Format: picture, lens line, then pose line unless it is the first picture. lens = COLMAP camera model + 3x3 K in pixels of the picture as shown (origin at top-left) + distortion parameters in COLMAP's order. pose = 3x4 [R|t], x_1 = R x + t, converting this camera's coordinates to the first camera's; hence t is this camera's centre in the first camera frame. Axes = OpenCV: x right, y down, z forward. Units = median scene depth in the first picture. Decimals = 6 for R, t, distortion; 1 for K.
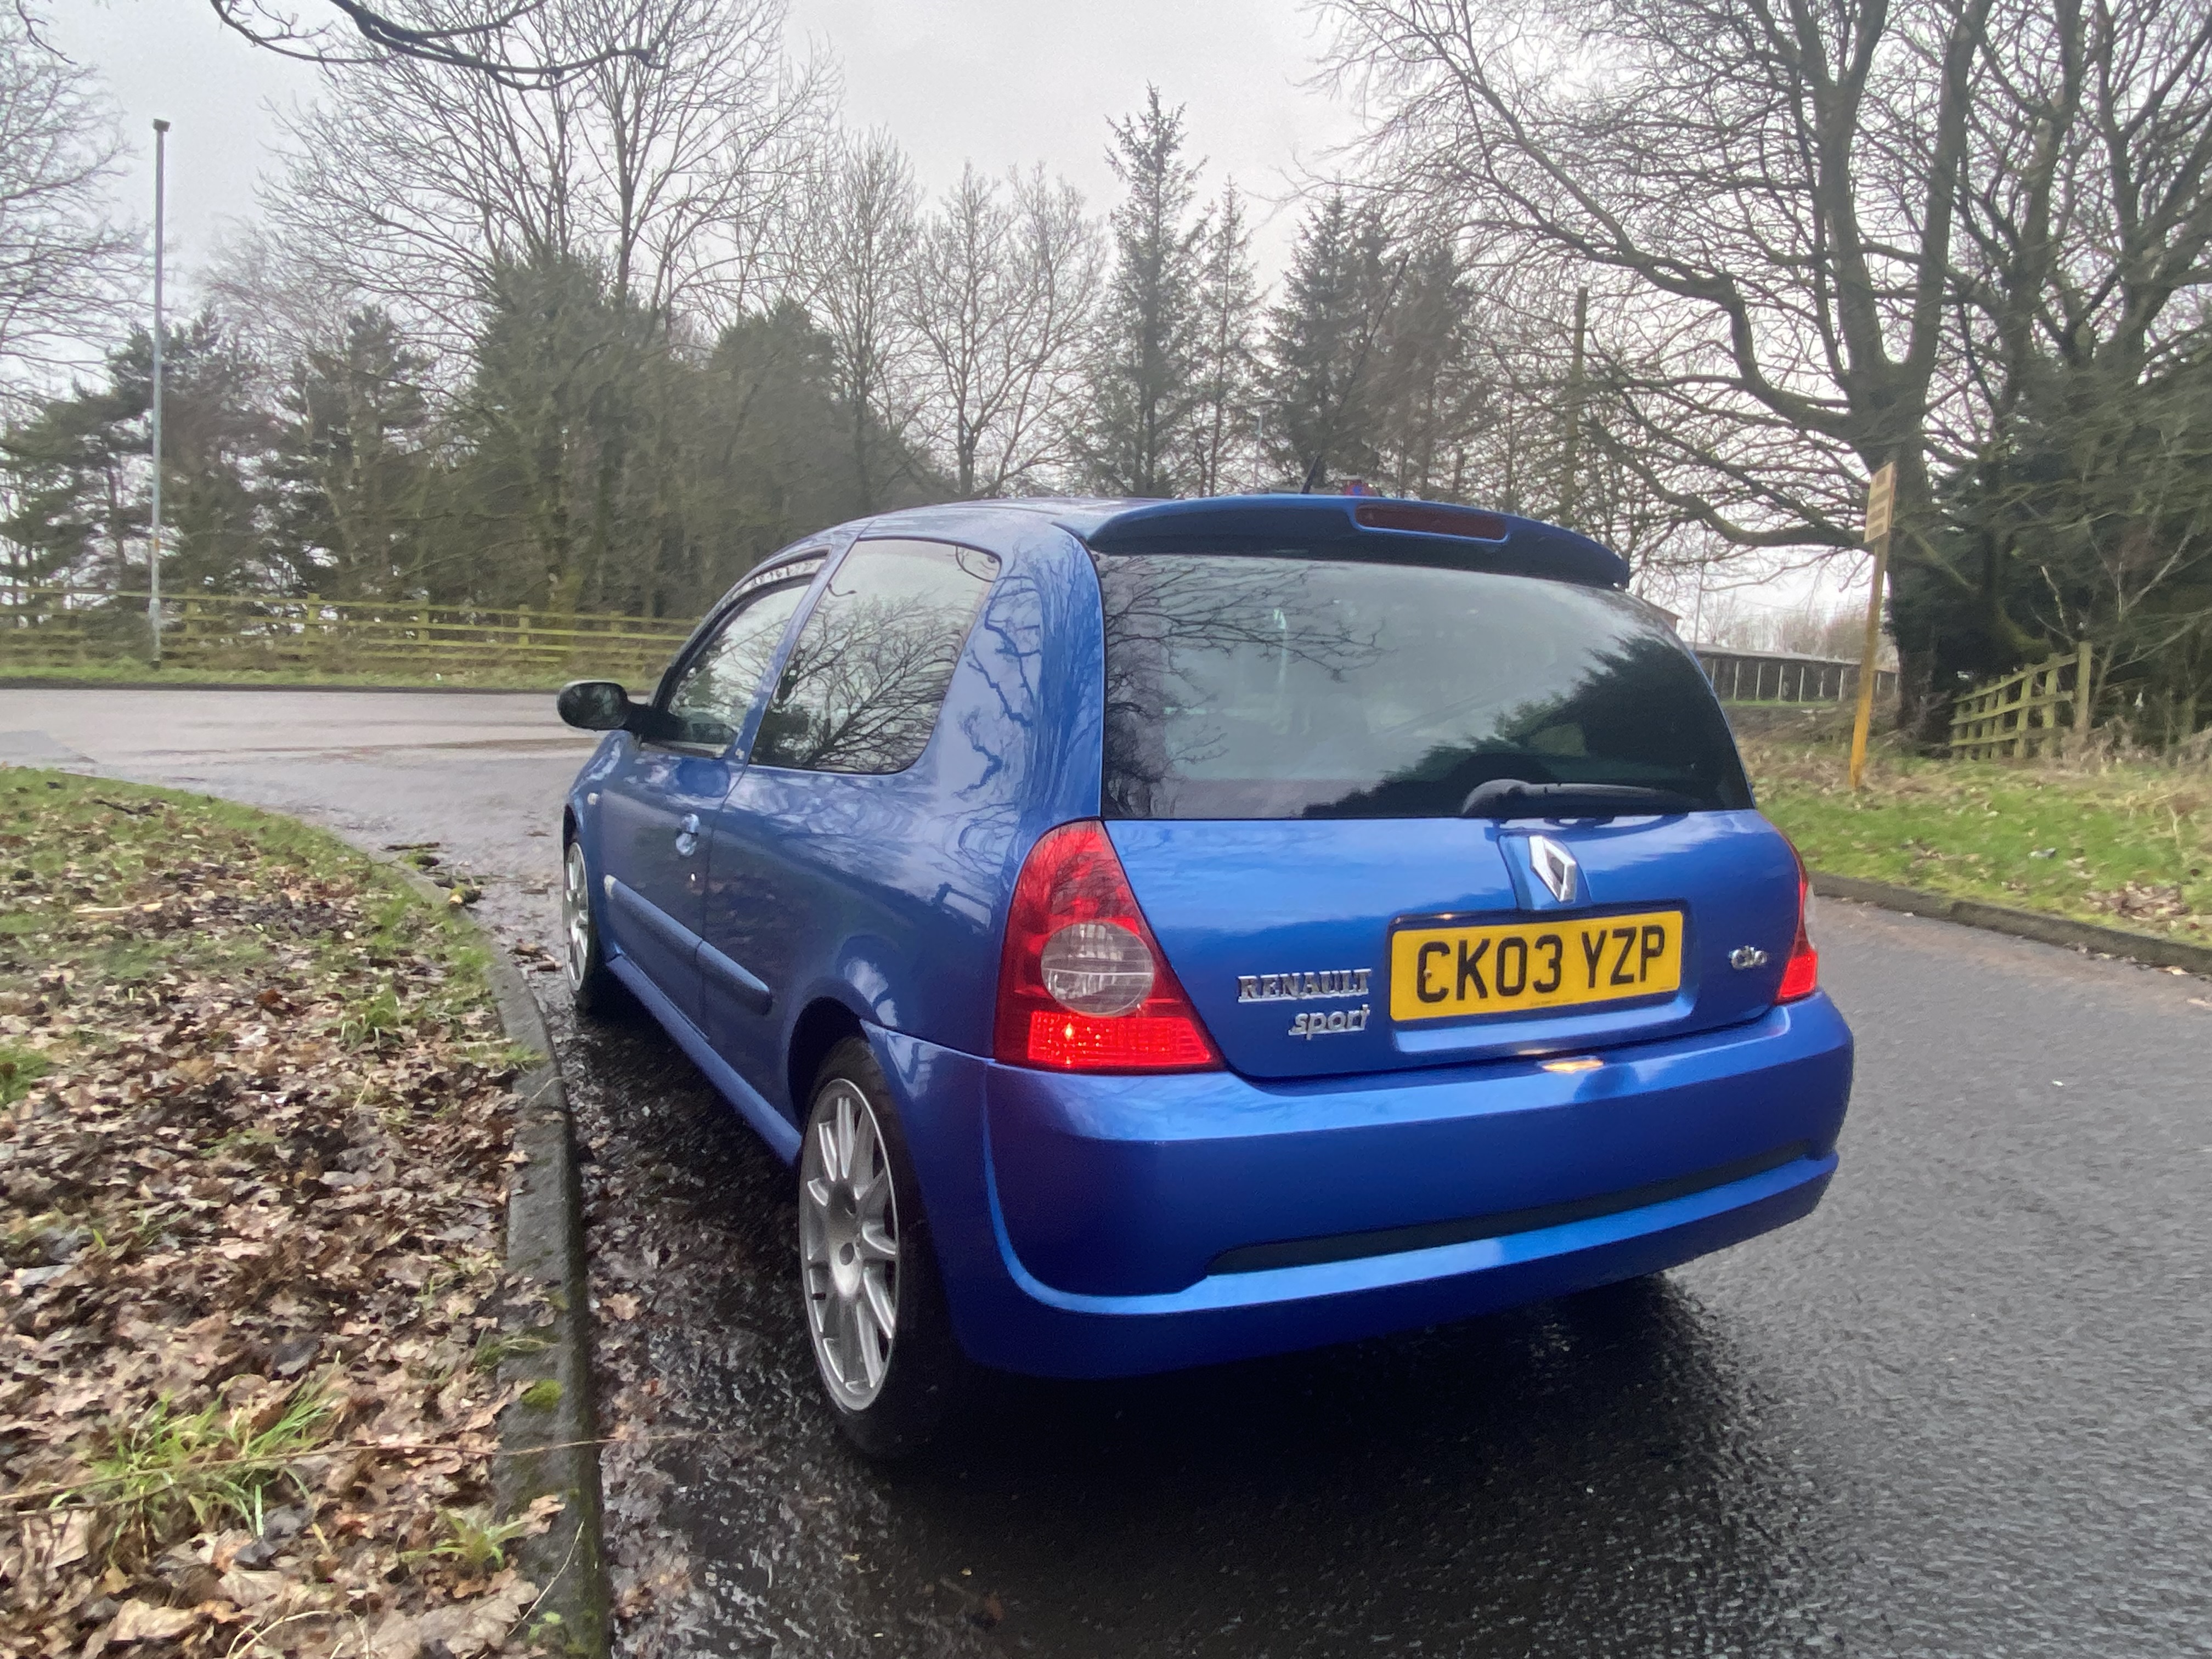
lens RADIAL K [[1381.1, 0, 1106.0], [0, 1381.1, 829.5], [0, 0, 1]] dist [0.023361, -0.041889]
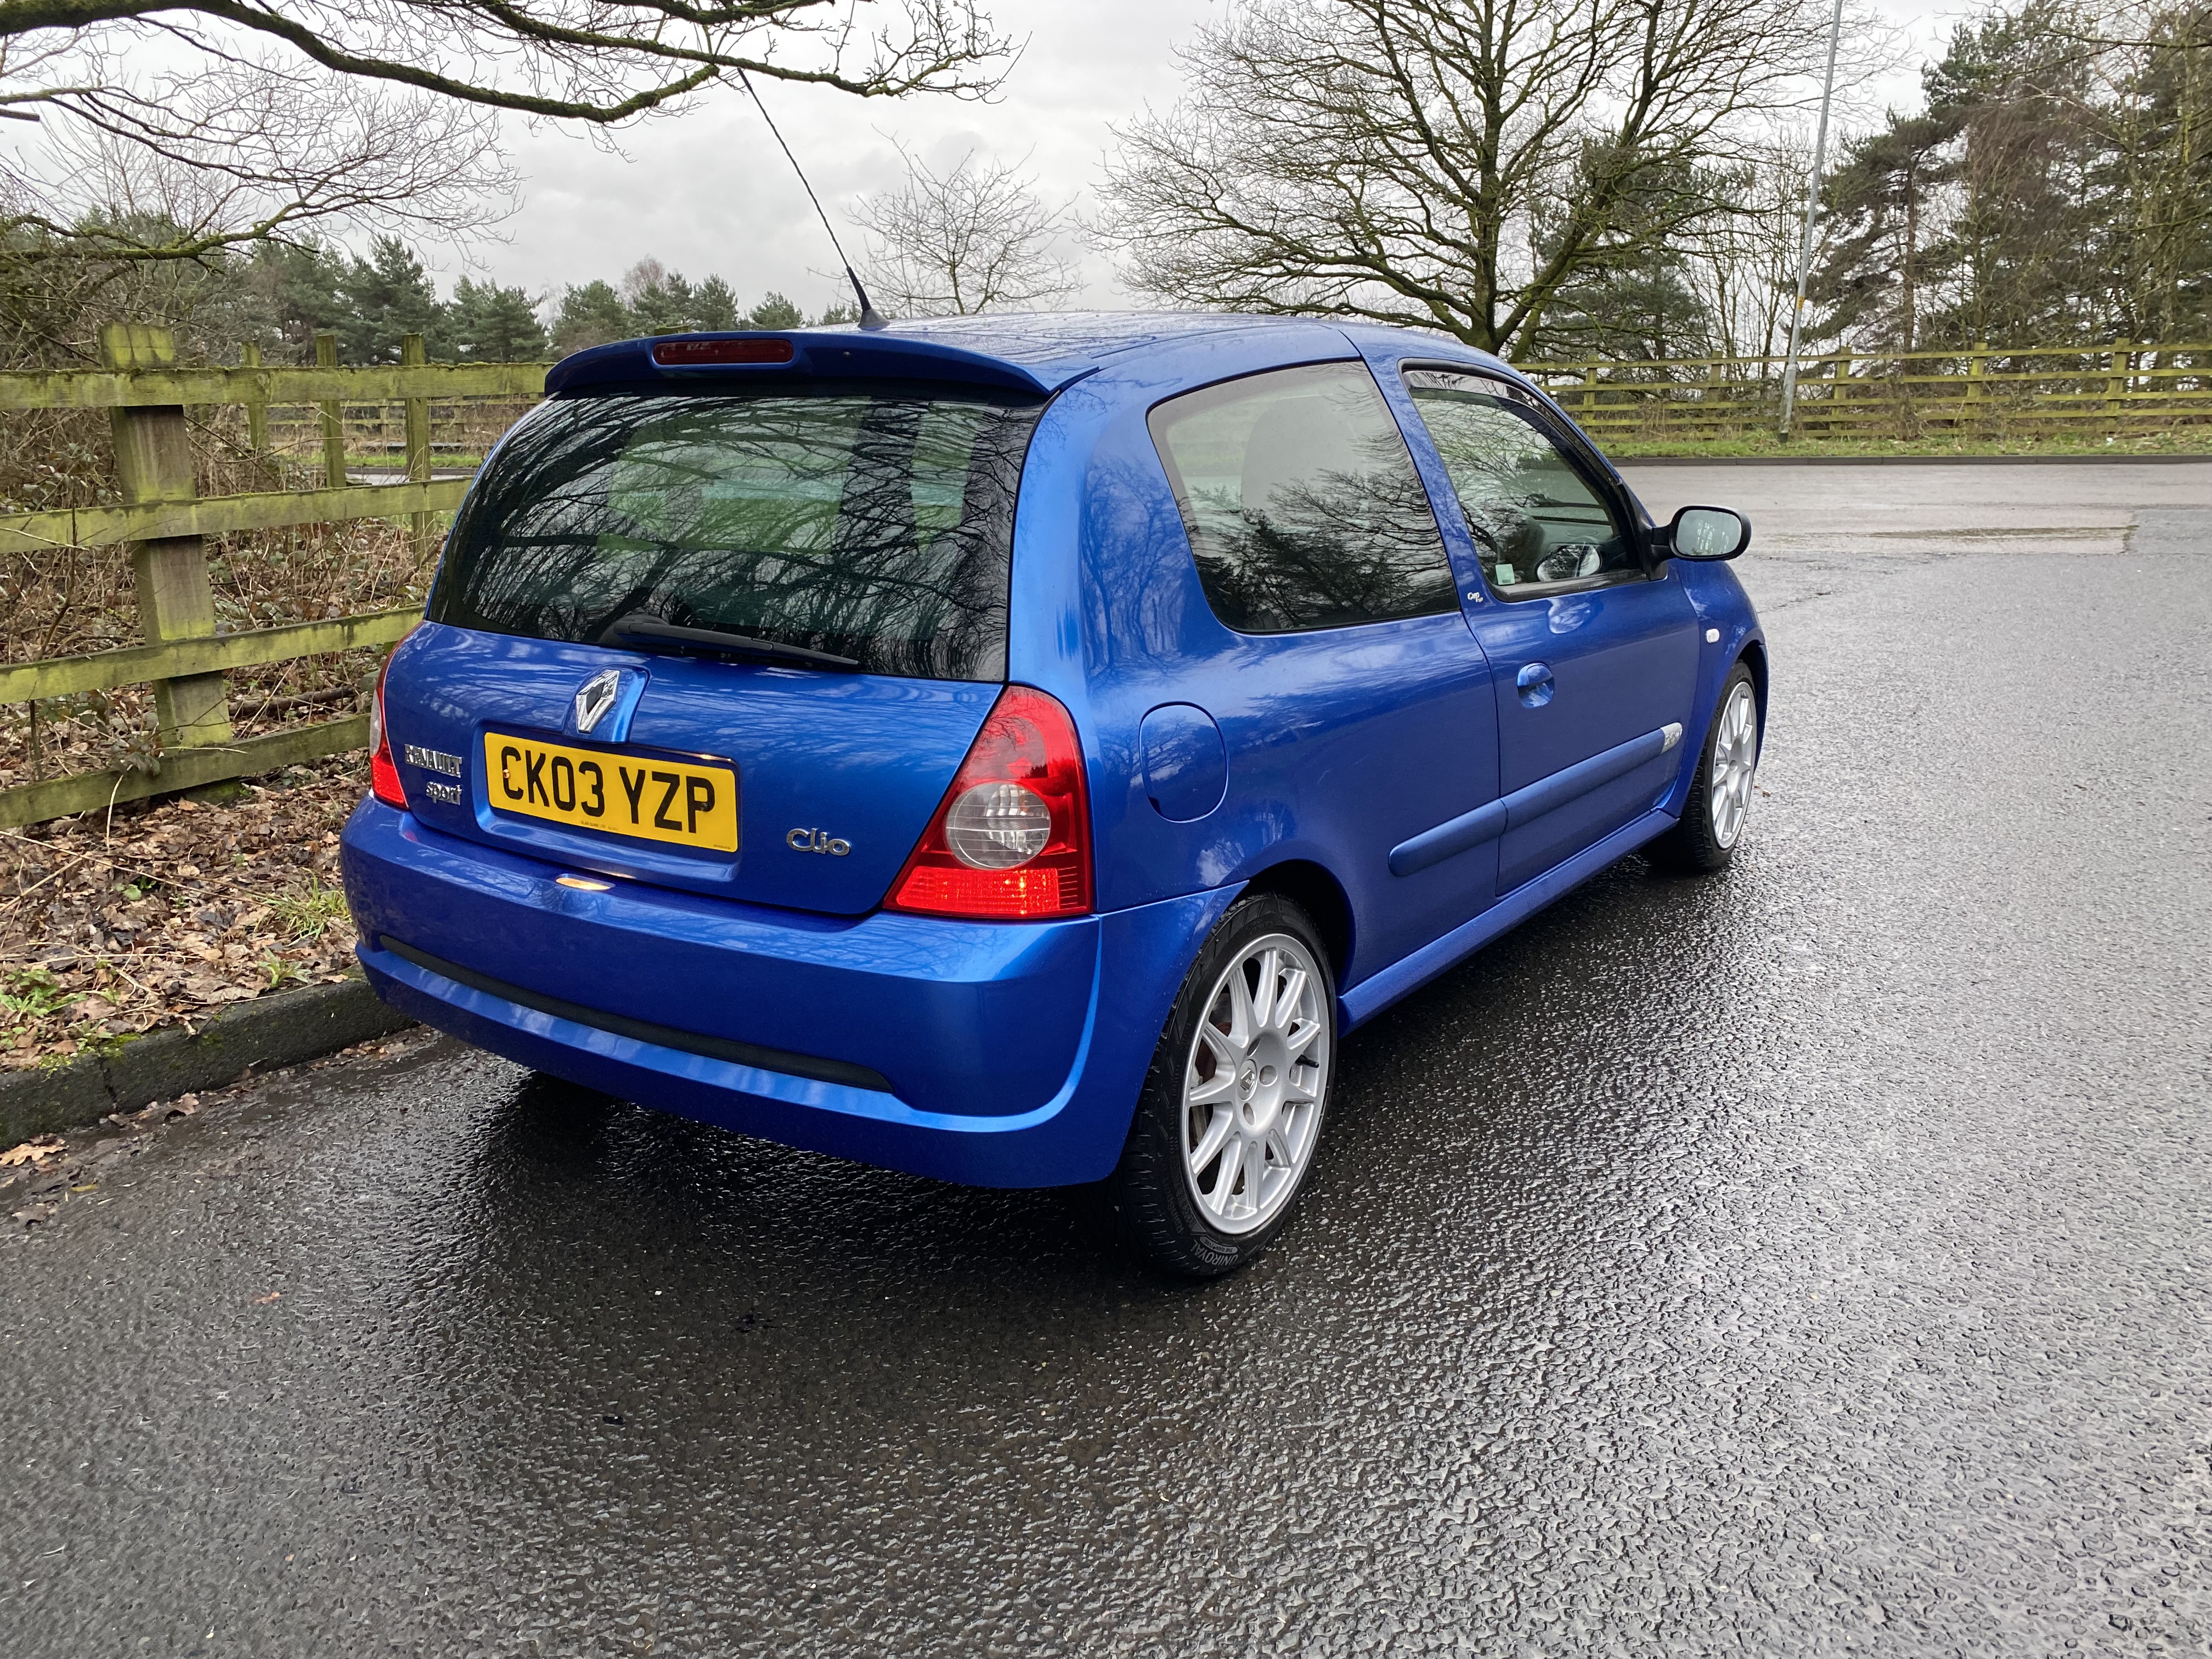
lens RADIAL K [[1688.2, 0, 1106.0], [0, 1688.2, 829.5], [0, 0, 1]] dist [0.014685, -0.004725]
pose [[0.455564, 0.175386, -0.872755, 1.550194], [-0.071146, 0.984437, 0.160692, -0.103743], [0.887355, -0.011113, 0.460952, 0.706555]]
